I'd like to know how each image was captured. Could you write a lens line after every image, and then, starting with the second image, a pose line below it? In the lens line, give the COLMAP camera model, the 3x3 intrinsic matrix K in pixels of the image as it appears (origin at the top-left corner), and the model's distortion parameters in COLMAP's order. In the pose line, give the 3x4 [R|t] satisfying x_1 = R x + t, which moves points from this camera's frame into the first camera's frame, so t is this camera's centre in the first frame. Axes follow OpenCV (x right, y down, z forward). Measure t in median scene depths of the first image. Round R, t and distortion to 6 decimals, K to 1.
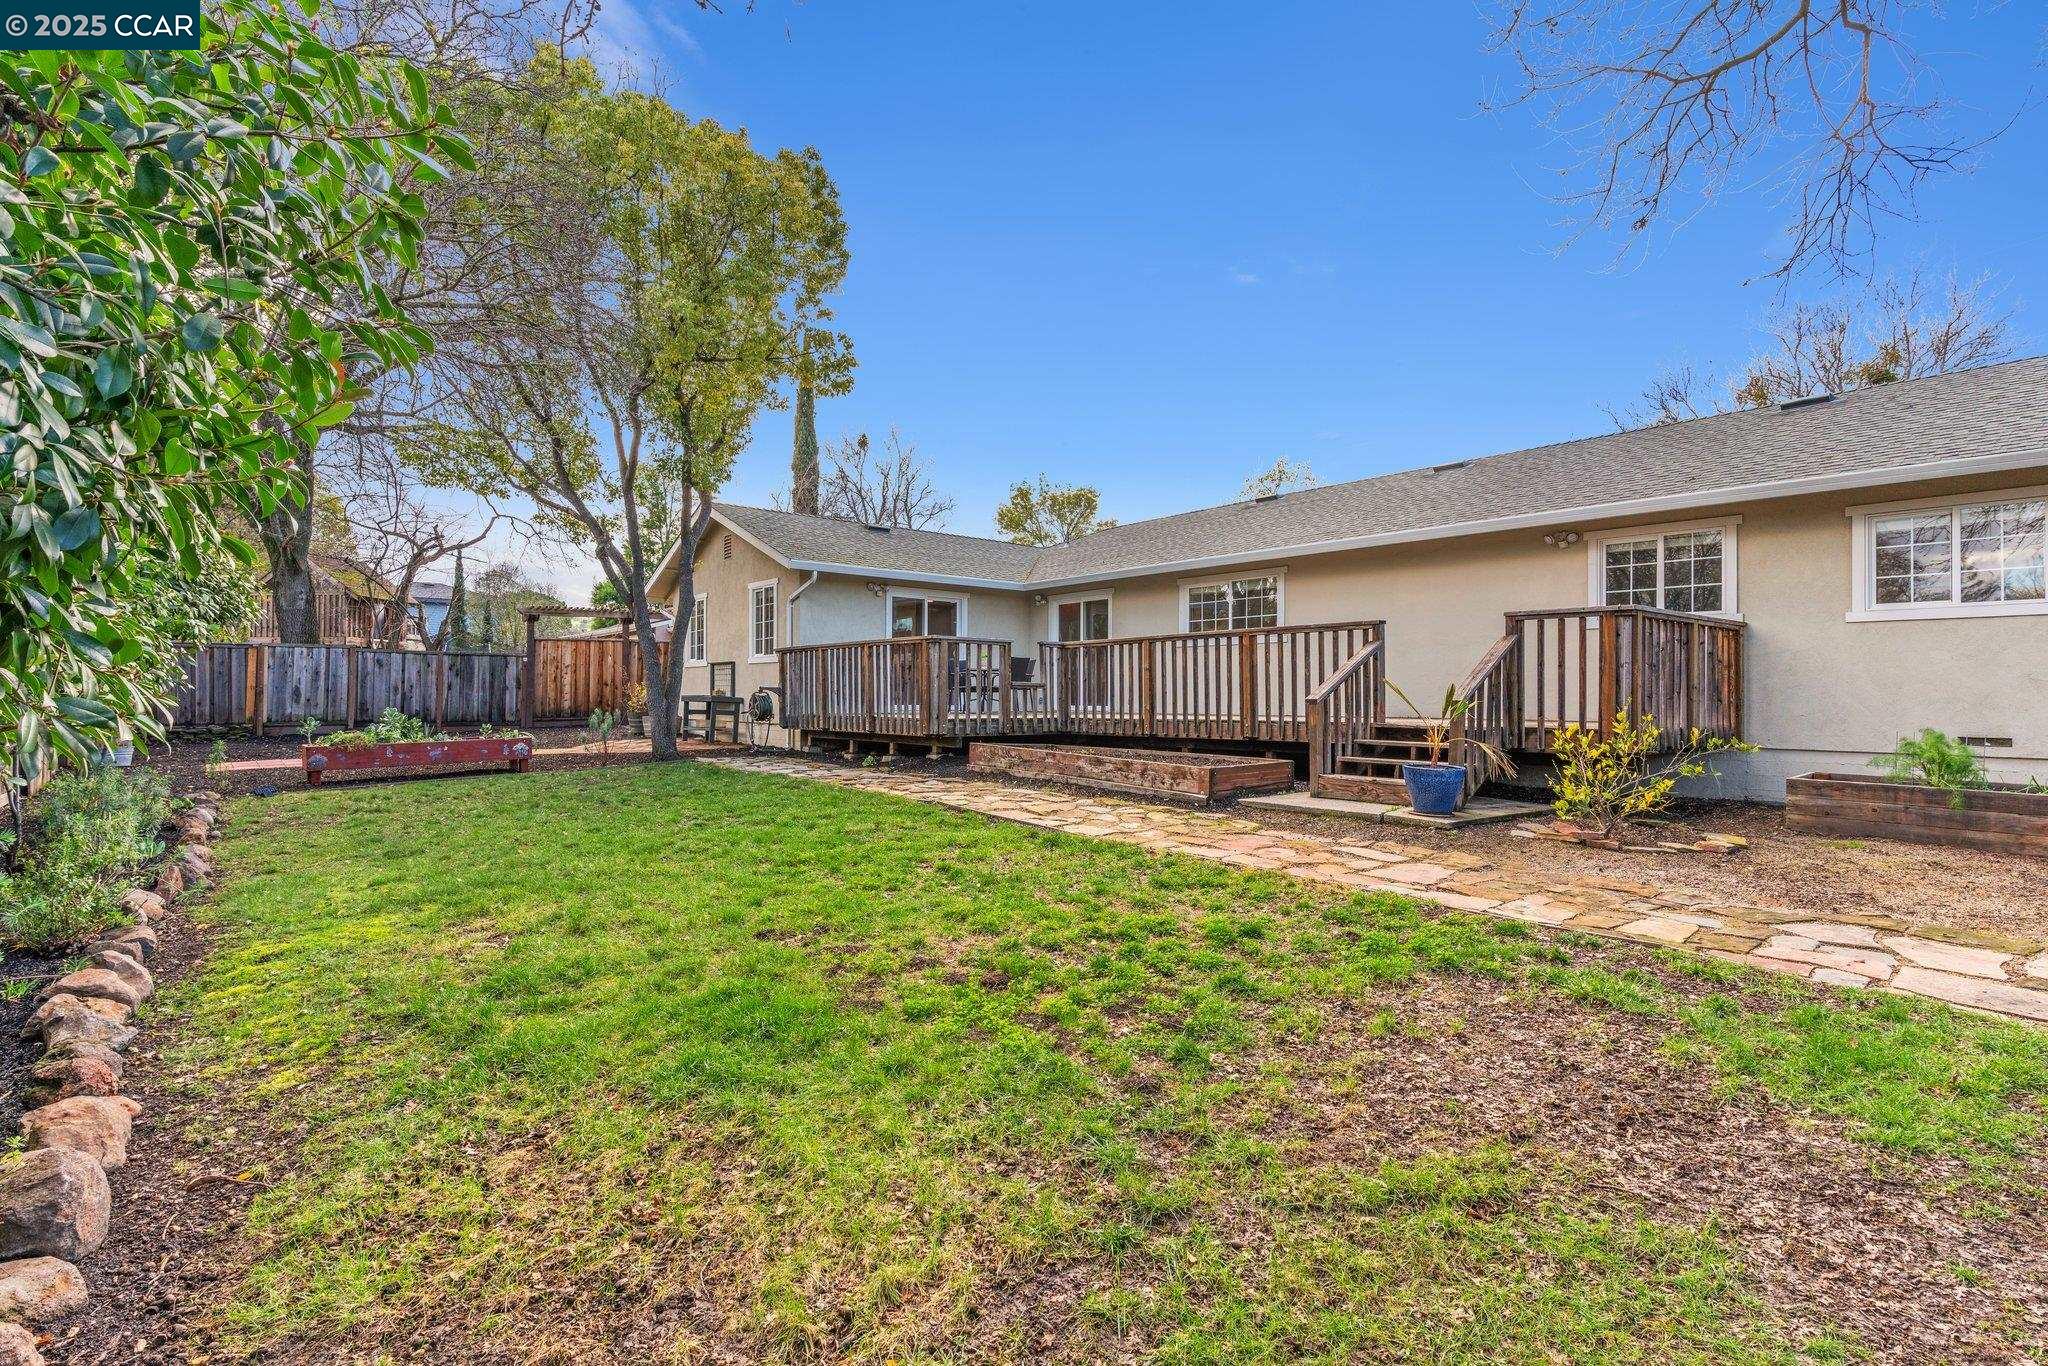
lens RADIAL K [[963.5, 0, 1027.3], [0, 963.5, 681.2], [0, 0, 1]] dist [-0.000421, 0.000289]
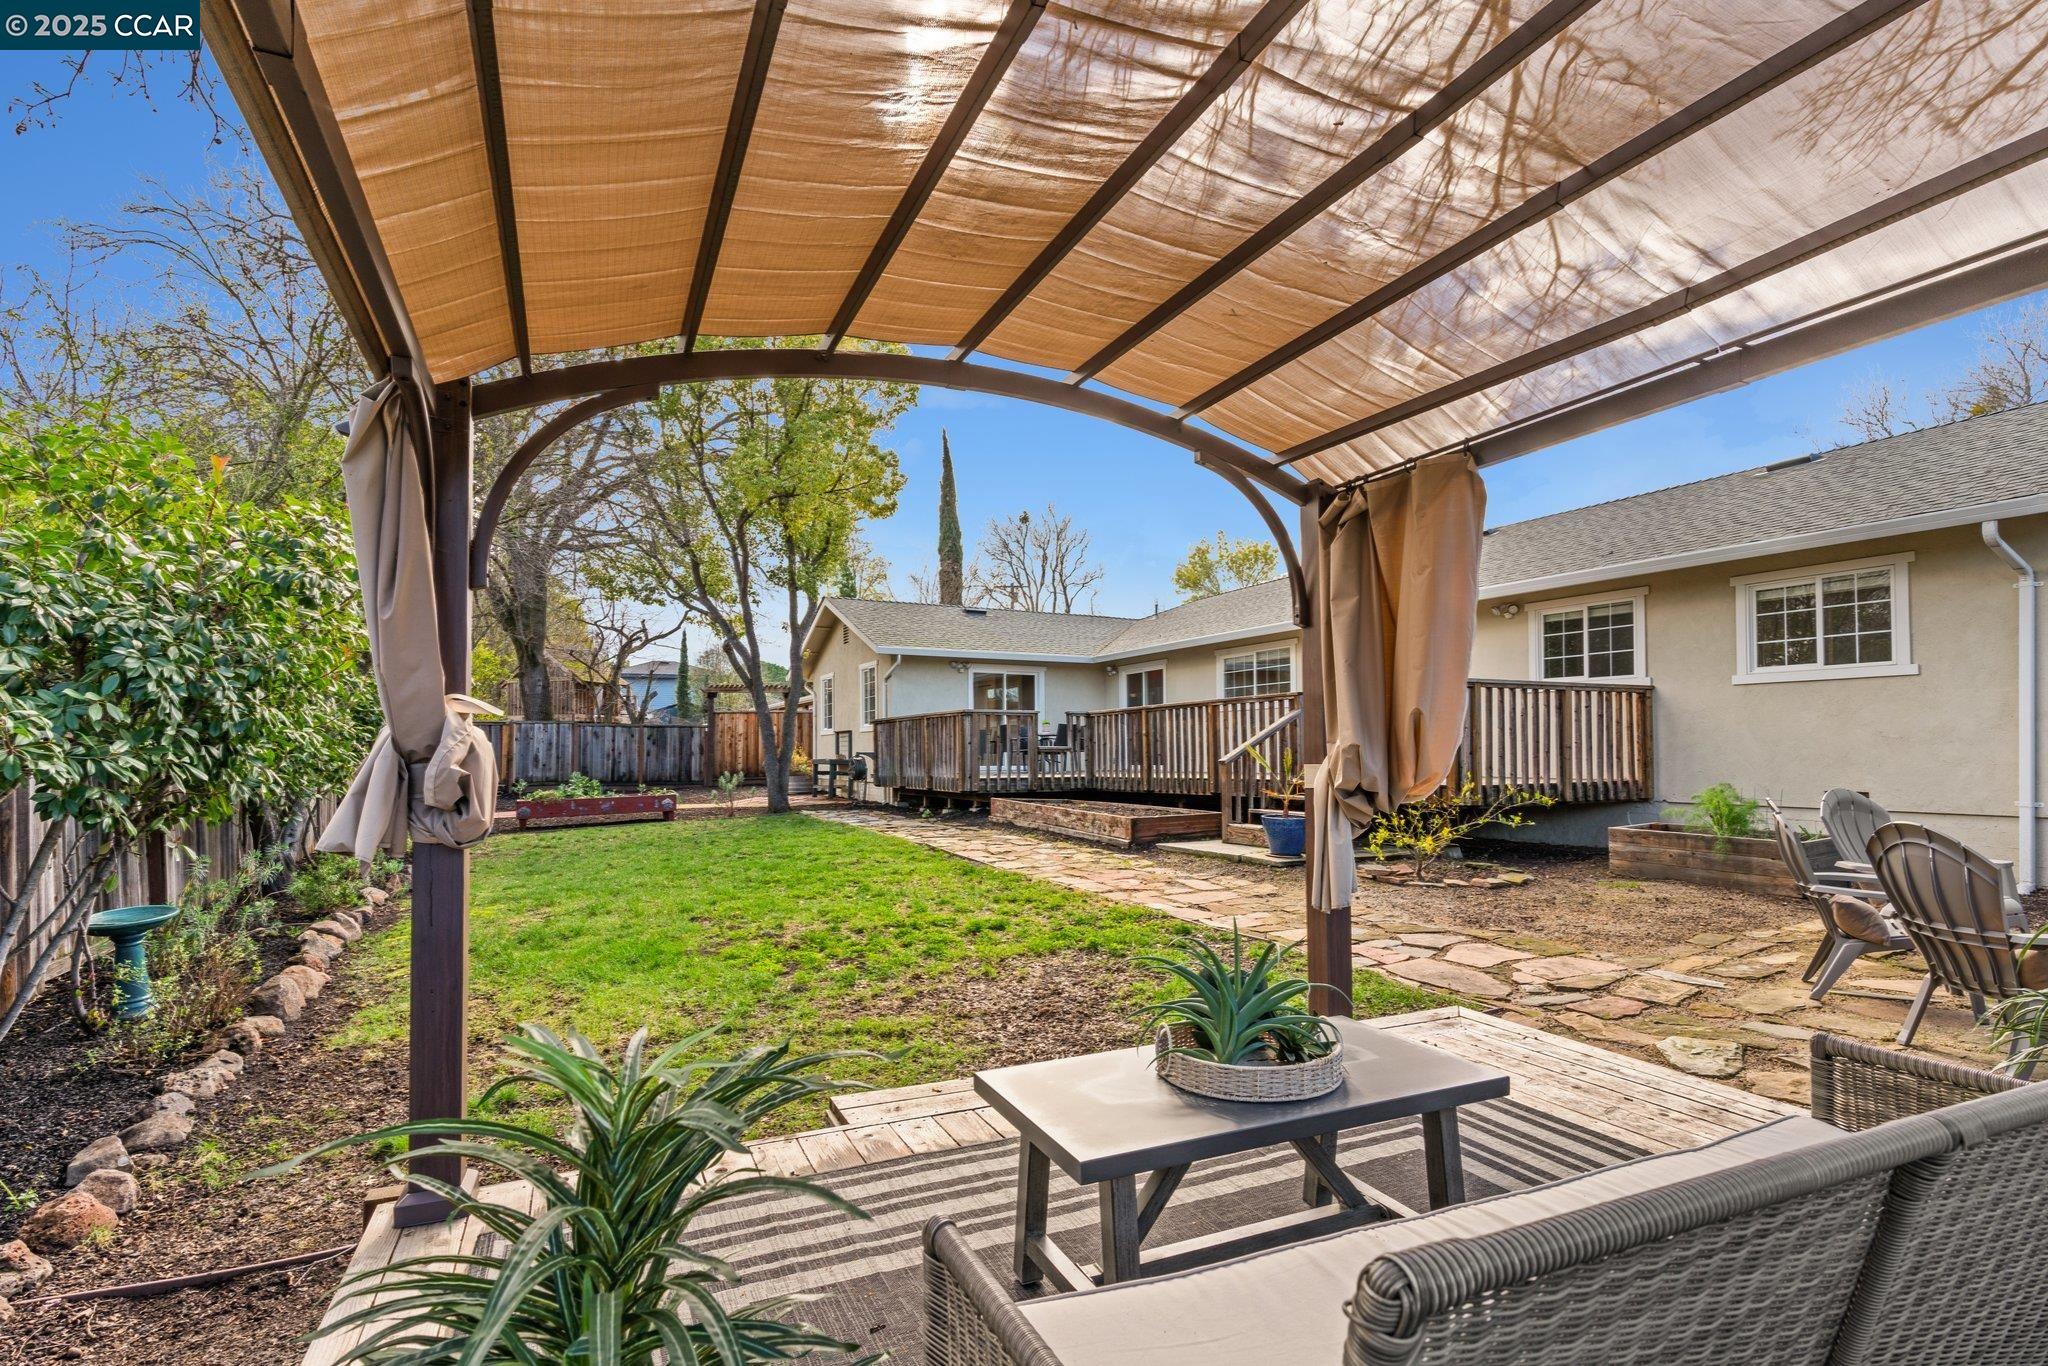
lens RADIAL K [[961.2, 0, 1024.5], [0, 961.2, 721.8], [0, 0, 1]] dist [-0.000909, 0.000128]
pose [[0.976798, -0.017422, -0.213455, 0.208683], [0.013576, 0.999718, -0.019470, -0.006525], [0.213734, 0.016121, 0.976759, -0.146339]]
